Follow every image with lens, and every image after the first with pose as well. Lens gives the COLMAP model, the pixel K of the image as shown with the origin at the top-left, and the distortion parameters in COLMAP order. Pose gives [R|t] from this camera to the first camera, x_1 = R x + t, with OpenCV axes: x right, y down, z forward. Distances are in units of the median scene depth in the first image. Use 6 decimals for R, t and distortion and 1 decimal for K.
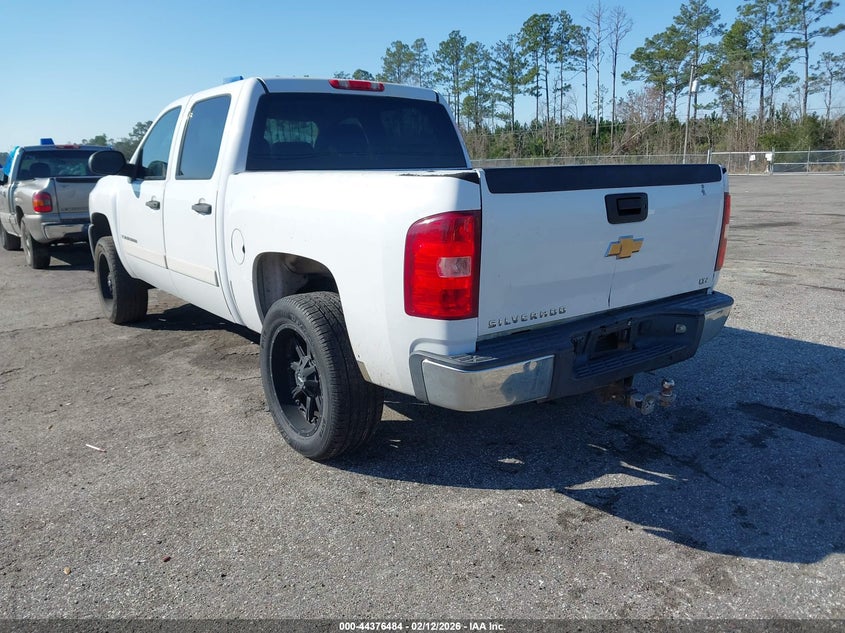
lens RADIAL K [[672.1, 0, 422.5], [0, 672.1, 316.5], [0, 0, 1]] dist [0.036716, 0.001075]
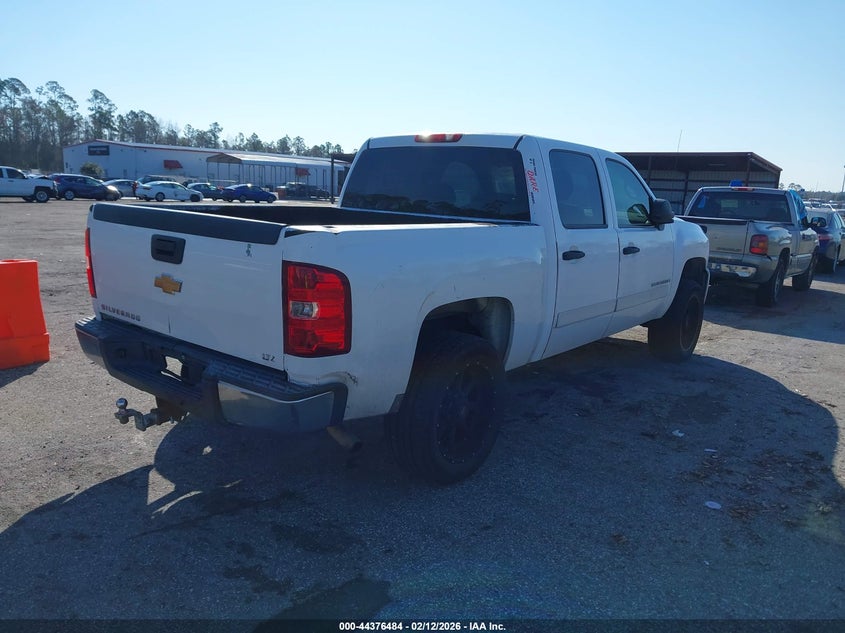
lens RADIAL K [[672.1, 0, 422.5], [0, 672.1, 316.5], [0, 0, 1]] dist [0.036716, 0.001075]
pose [[0.211635, 0.205465, -0.955508, 1.330639], [-0.259947, 0.954272, 0.147623, -0.294120], [0.942146, 0.217139, 0.255367, 1.008725]]
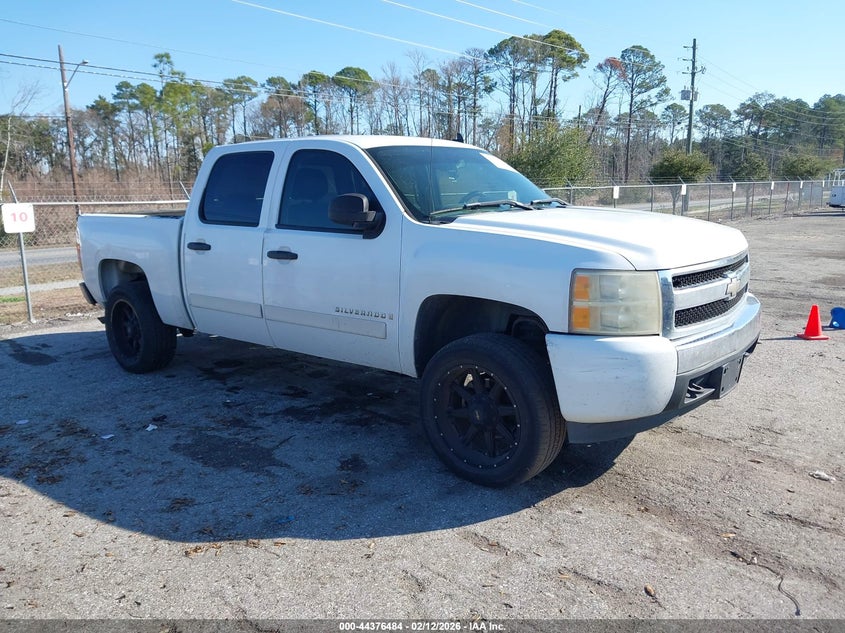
lens RADIAL K [[672.1, 0, 422.5], [0, 672.1, 316.5], [0, 0, 1]] dist [0.036716, 0.001075]
pose [[-0.987118, 0.071479, -0.143136, -0.260304], [0.010725, 0.922200, 0.386563, -0.761953], [0.159632, 0.380049, -0.911088, 3.267849]]
